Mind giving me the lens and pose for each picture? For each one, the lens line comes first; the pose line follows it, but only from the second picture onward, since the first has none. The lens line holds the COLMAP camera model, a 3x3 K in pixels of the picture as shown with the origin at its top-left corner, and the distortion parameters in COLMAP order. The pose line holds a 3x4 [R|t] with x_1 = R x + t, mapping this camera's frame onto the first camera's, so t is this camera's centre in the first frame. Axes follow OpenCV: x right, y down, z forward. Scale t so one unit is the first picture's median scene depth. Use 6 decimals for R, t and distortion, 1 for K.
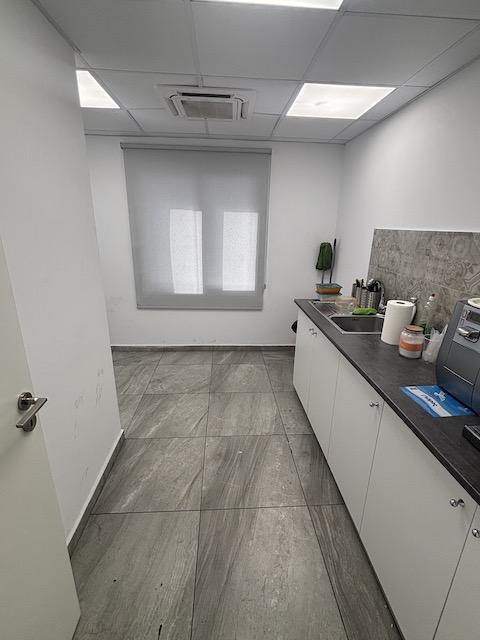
lens RADIAL K [[302.3, 0, 241.3], [0, 302.3, 320.5], [0, 0, 1]] dist [0.000852, 0.000331]
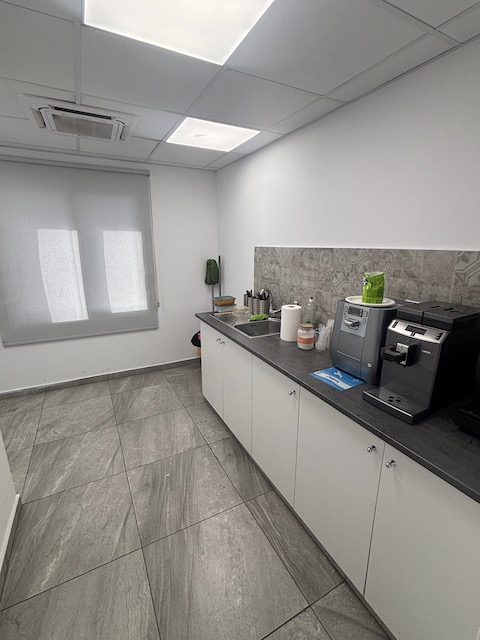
lens RADIAL K [[302.3, 0, 234.5], [0, 302.3, 321.4], [0, 0, 1]] dist [0.000852, 0.000331]
pose [[0.911549, -0.121593, 0.392802, -0.130332], [0.139952, 0.989989, -0.018323, -0.007192], [-0.386641, 0.071676, 0.919441, -0.016773]]
